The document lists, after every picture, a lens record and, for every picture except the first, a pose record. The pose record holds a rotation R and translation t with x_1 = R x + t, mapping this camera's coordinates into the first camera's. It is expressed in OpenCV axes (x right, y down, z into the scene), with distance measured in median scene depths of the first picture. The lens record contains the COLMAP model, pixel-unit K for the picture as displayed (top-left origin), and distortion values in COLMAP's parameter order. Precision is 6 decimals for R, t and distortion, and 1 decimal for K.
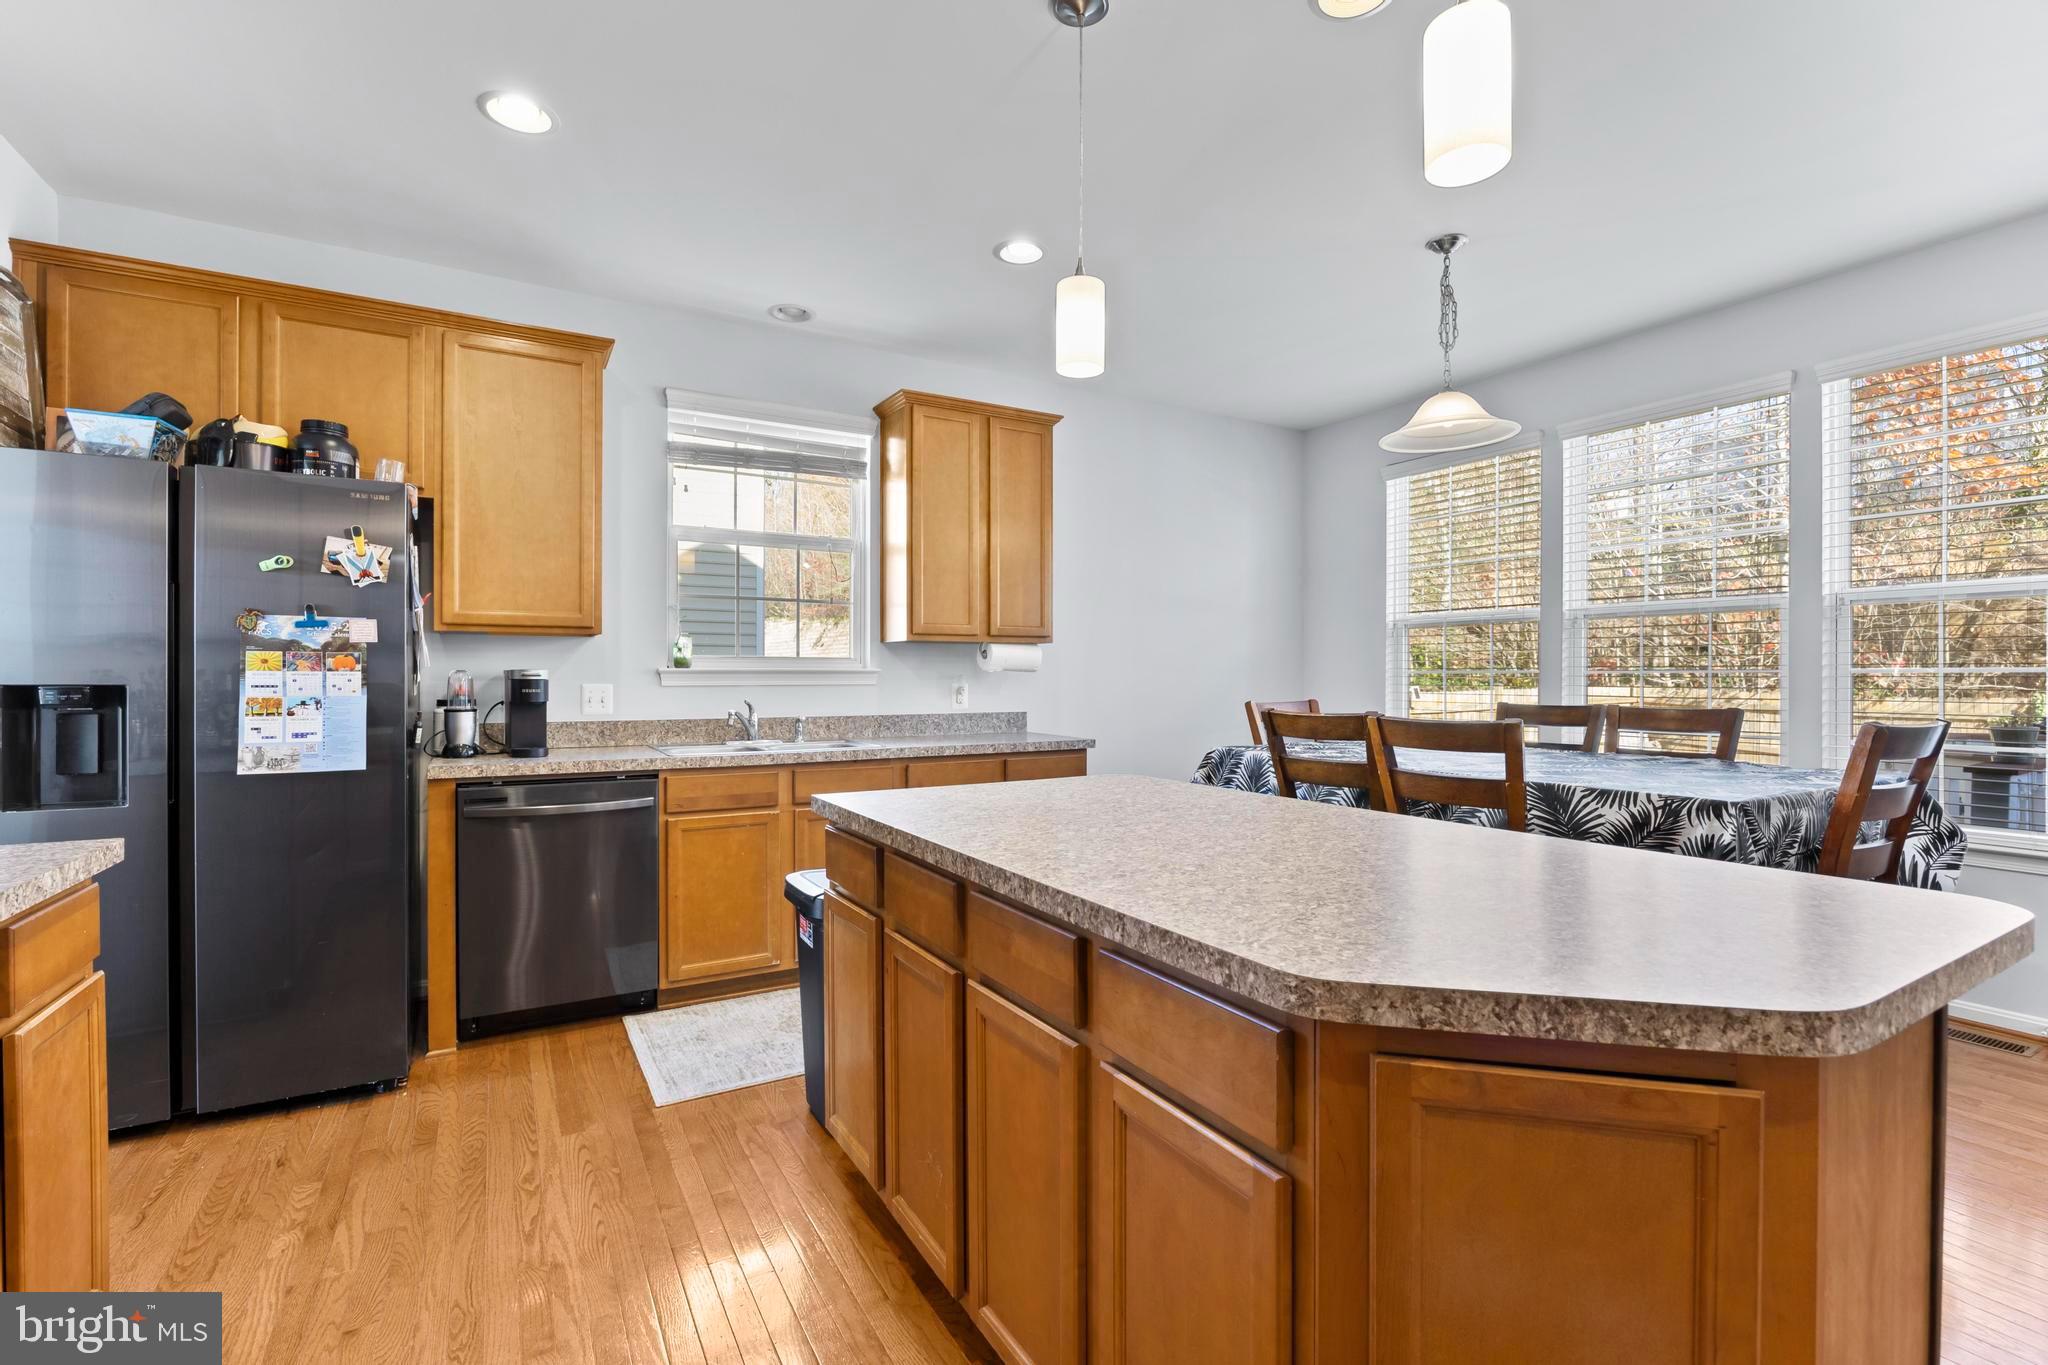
lens RADIAL K [[899.4, 0, 1026.4], [0, 899.4, 679.8], [0, 0, 1]] dist [-0.009184, 0.000665]
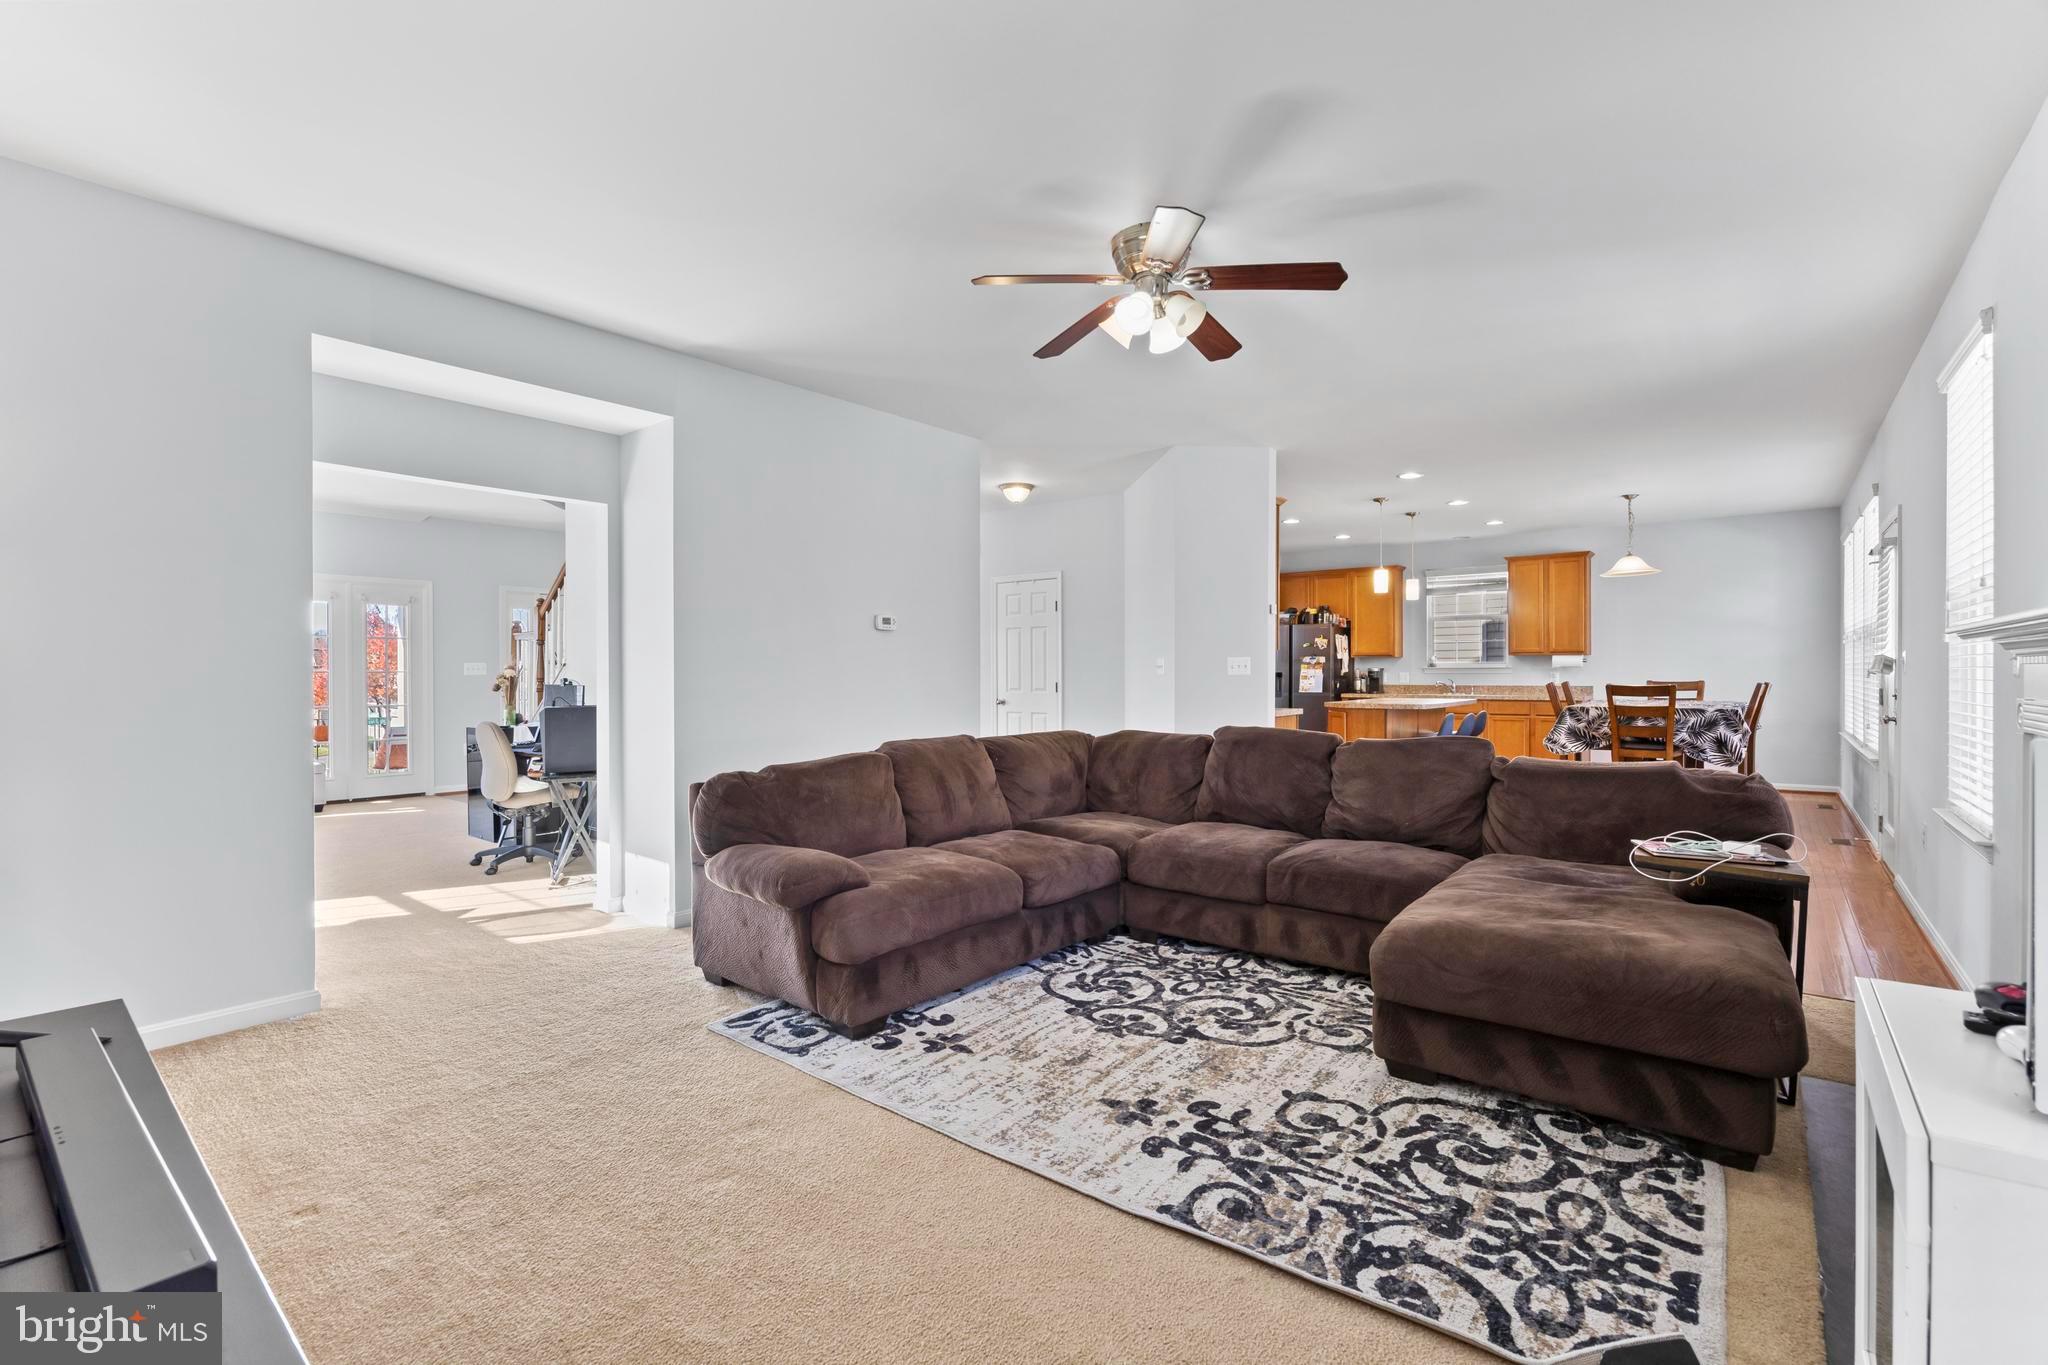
lens RADIAL K [[899.4, 0, 1014.0], [0, 899.4, 680.5], [0, 0, 1]] dist [-0.009184, 0.000665]
pose [[0.352082, 0.005303, -0.935954, 2.450678], [-0.001763, 0.999986, 0.005003, 0.023009], [0.935968, -0.000112, 0.352086, -1.676958]]
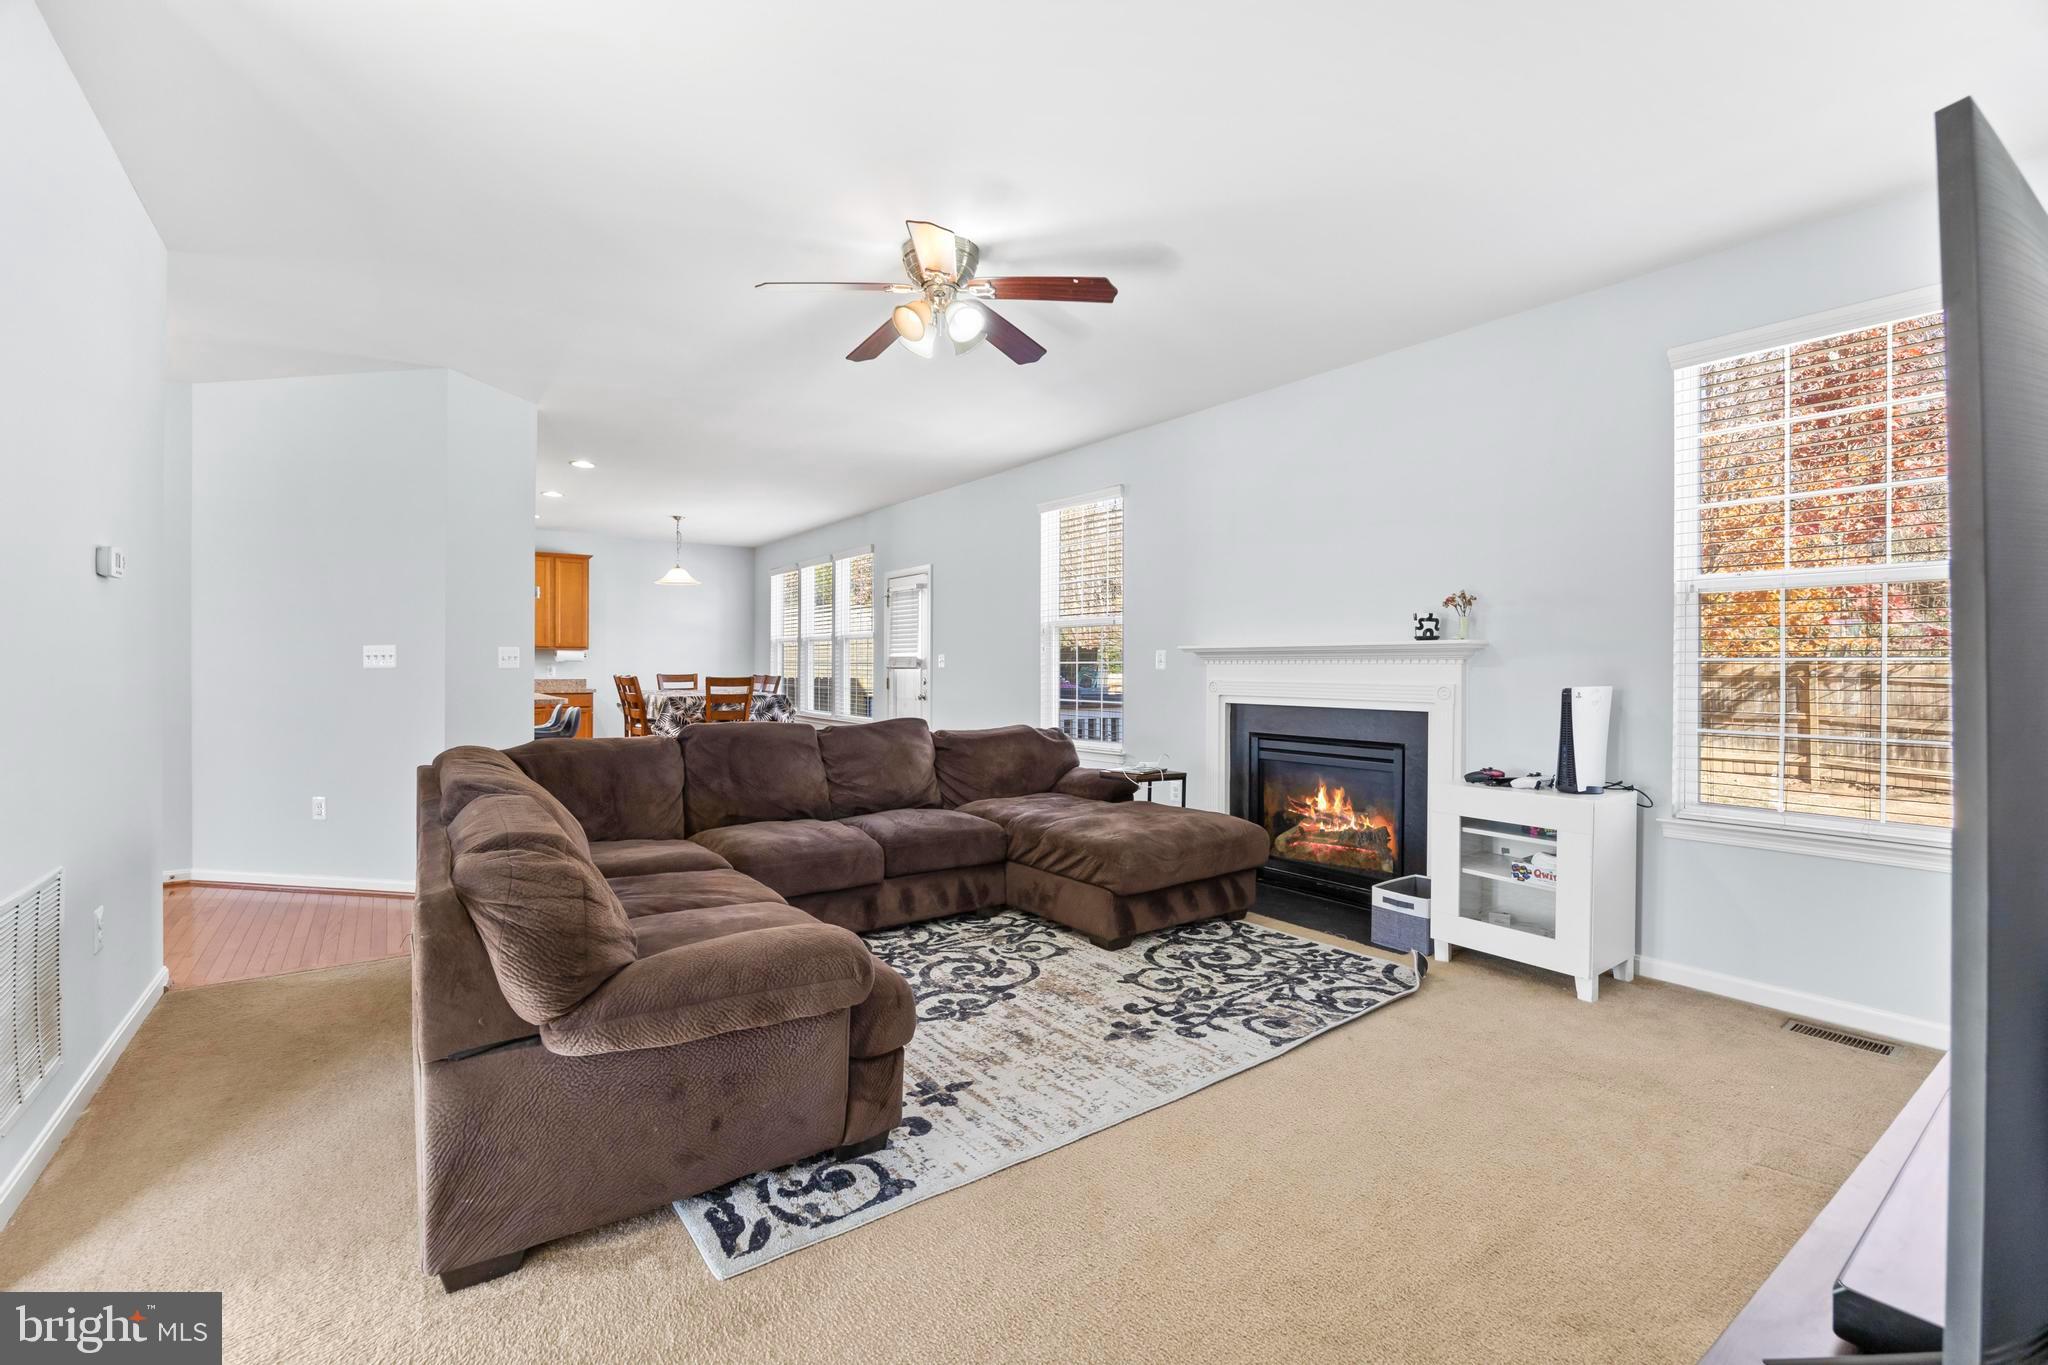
lens RADIAL K [[899.4, 0, 1014.2], [0, 899.4, 673.8], [0, 0, 1]] dist [-0.009184, 0.000665]
pose [[0.994032, 0.003257, 0.109036, 1.382190], [-0.003399, 0.999994, 0.001111, 0.026263], [-0.109032, -0.001475, 0.994037, -2.316612]]
